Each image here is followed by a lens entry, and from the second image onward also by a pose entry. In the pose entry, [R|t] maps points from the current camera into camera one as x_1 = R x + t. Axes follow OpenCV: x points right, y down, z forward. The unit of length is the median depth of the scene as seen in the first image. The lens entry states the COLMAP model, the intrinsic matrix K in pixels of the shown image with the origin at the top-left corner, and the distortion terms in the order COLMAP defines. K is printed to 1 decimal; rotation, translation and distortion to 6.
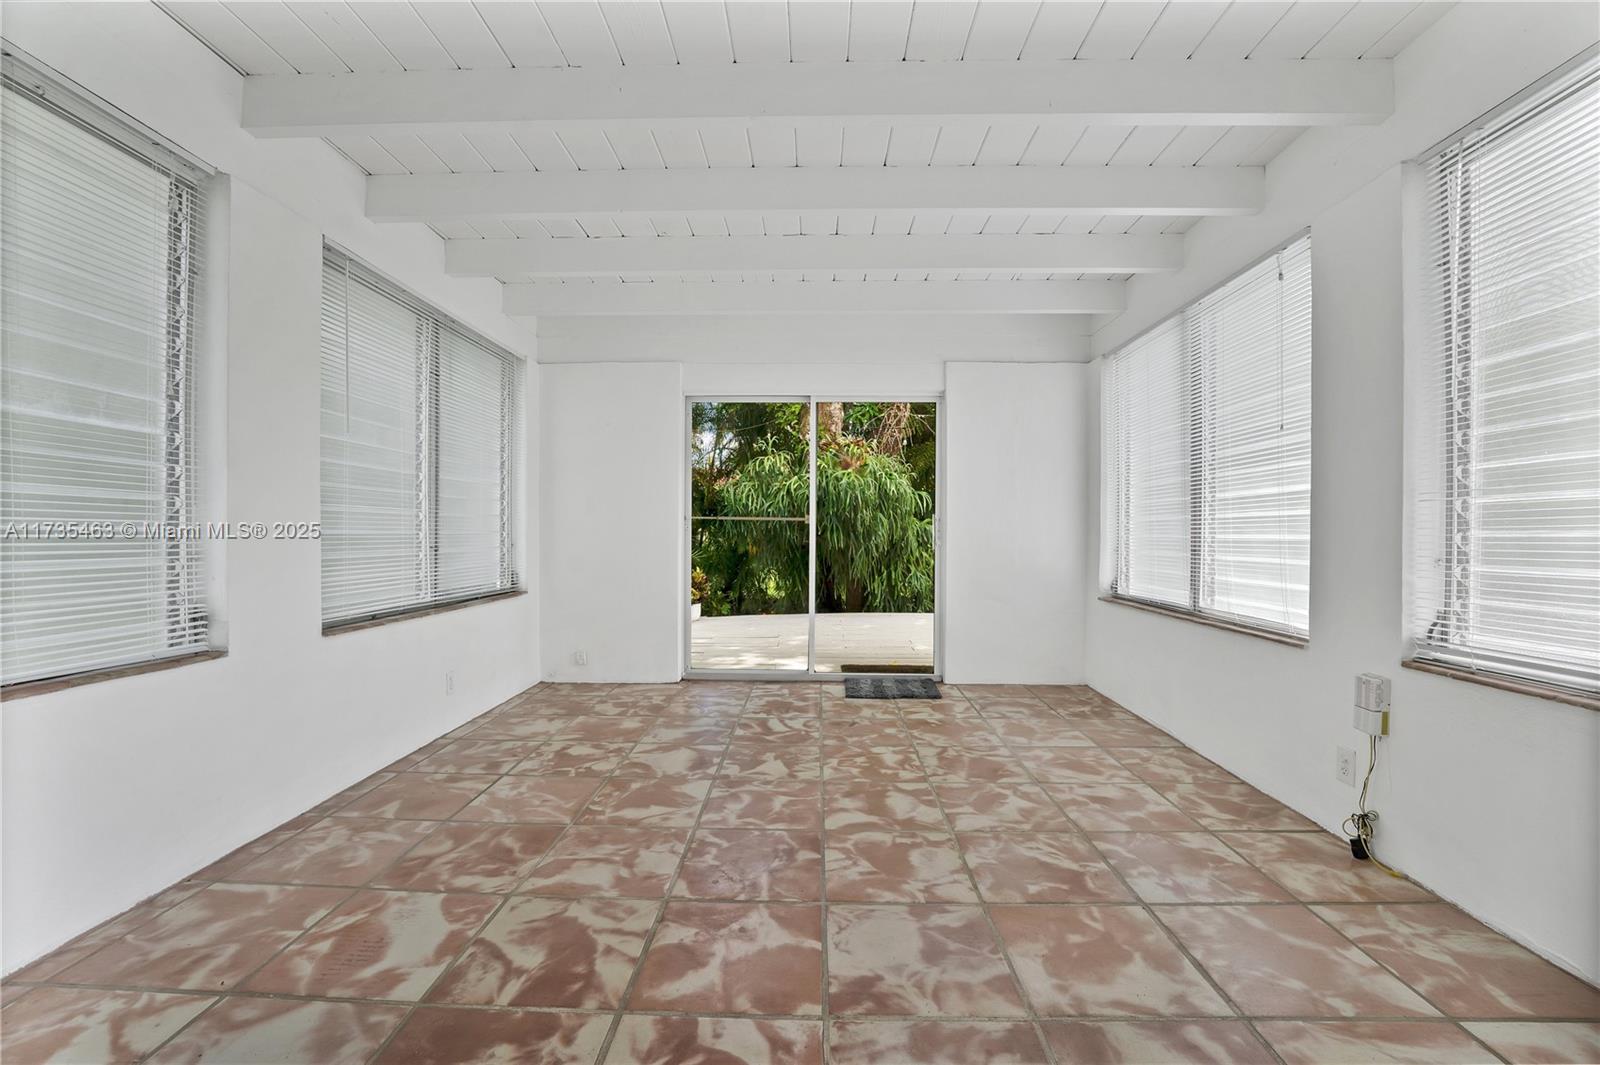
lens RADIAL K [[661.9, 0, 800.5], [0, 661.9, 534.5], [0, 0, 1]] dist [-0.021109, -0.000417]
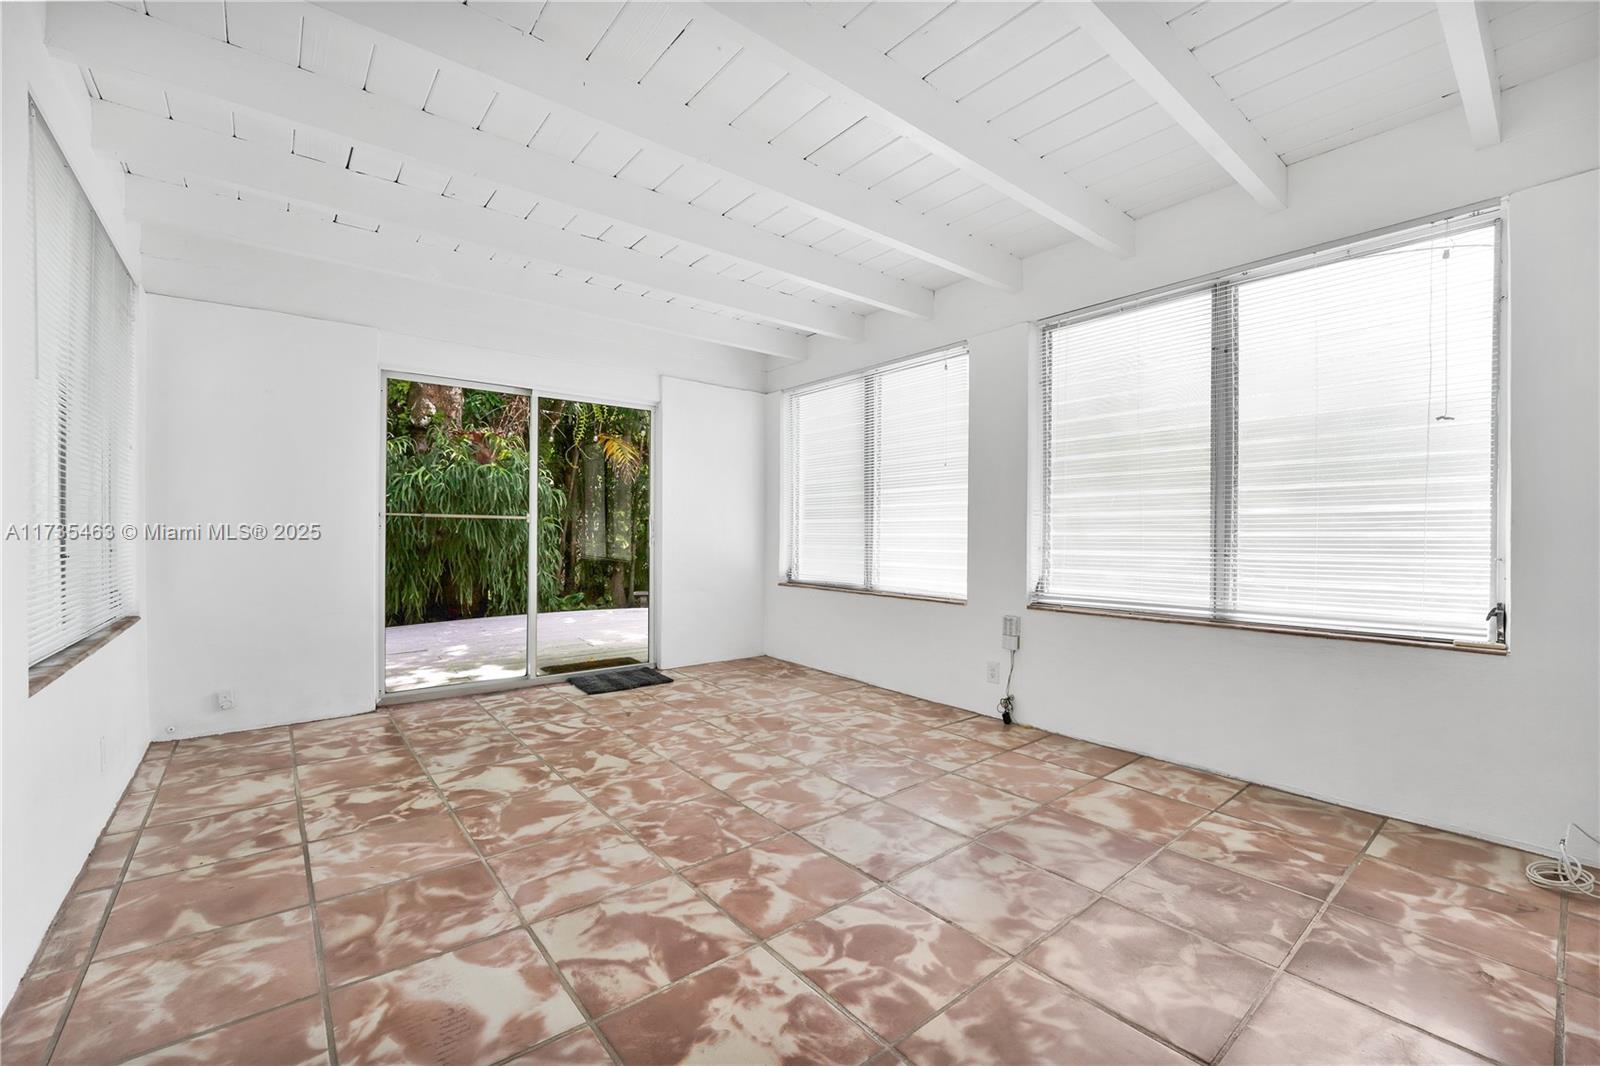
lens RADIAL K [[661.9, 0, 800.5], [0, 661.9, 535.0], [0, 0, 1]] dist [-0.021109, -0.000417]
pose [[0.757721, -0.003579, 0.652568, -0.539004], [0.000590, 0.999988, 0.004800, -0.004209], [-0.652578, -0.003252, 0.757715, 0.033542]]
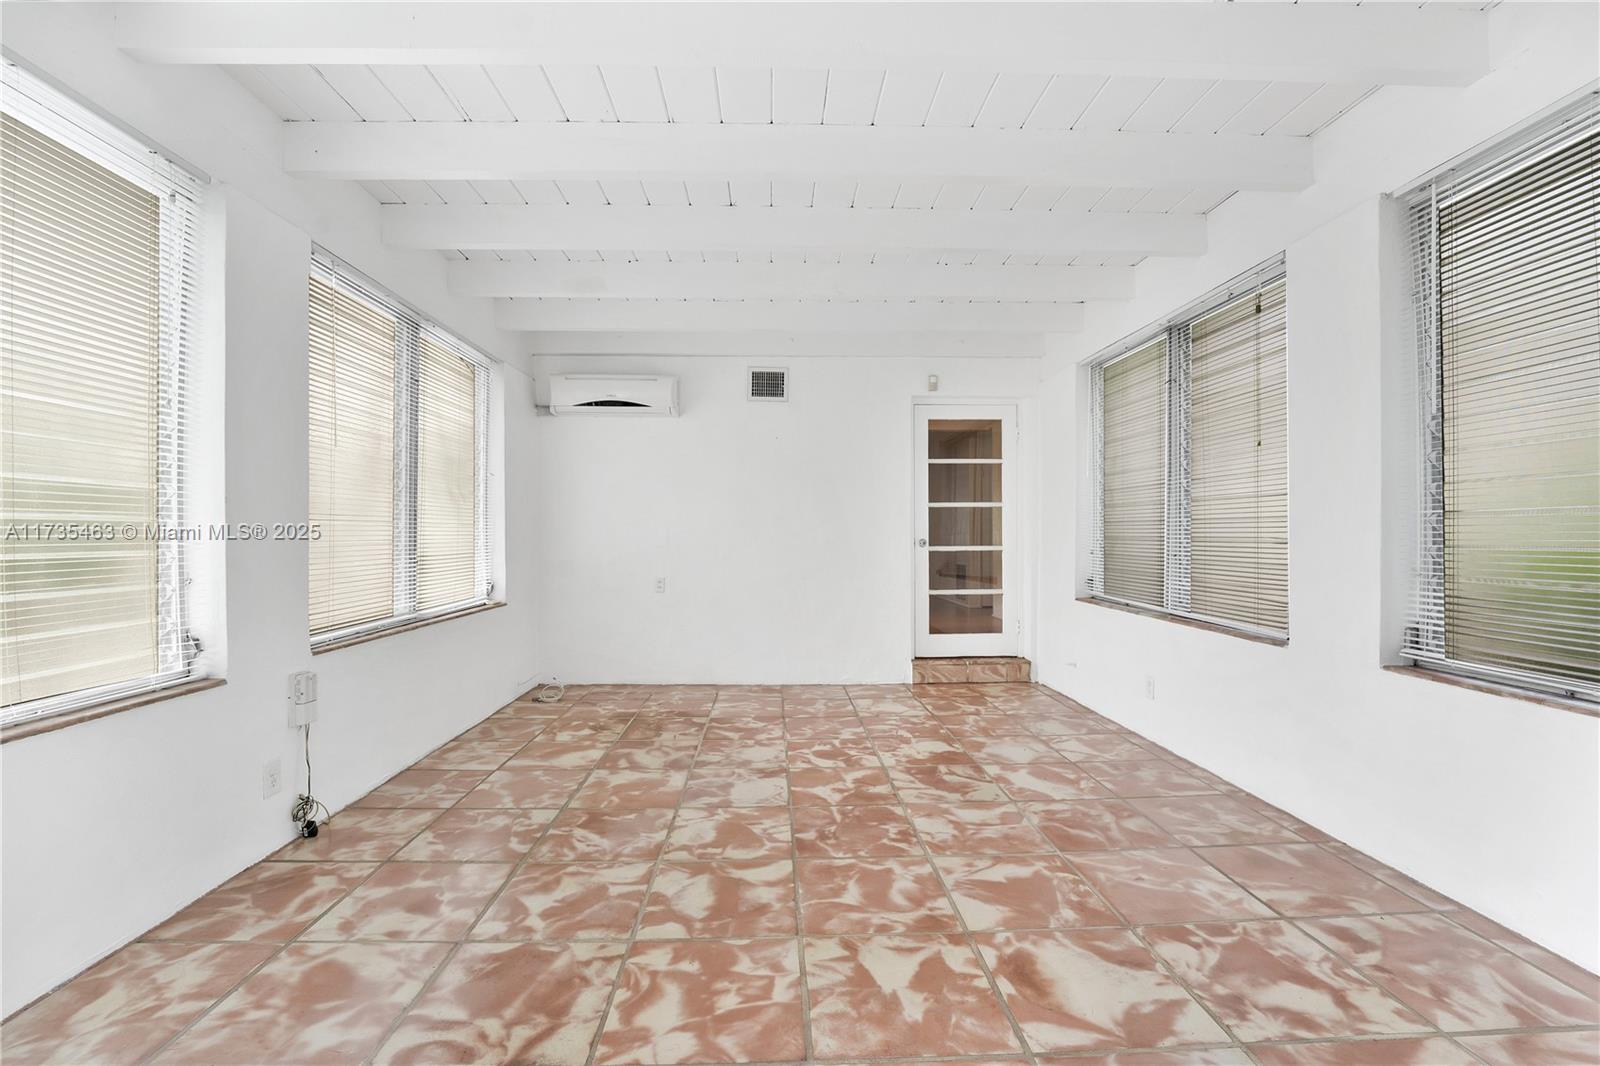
lens RADIAL K [[676.4, 0, 785.1], [0, 676.4, 536.4], [0, 0, 1]] dist [-0.018794, 0.000116]
pose [[-0.998922, -0.000315, -0.046416, 0.081451], [-0.000434, 0.999997, 0.002552, -0.016402], [0.046415, 0.002570, -0.998919, 1.738874]]
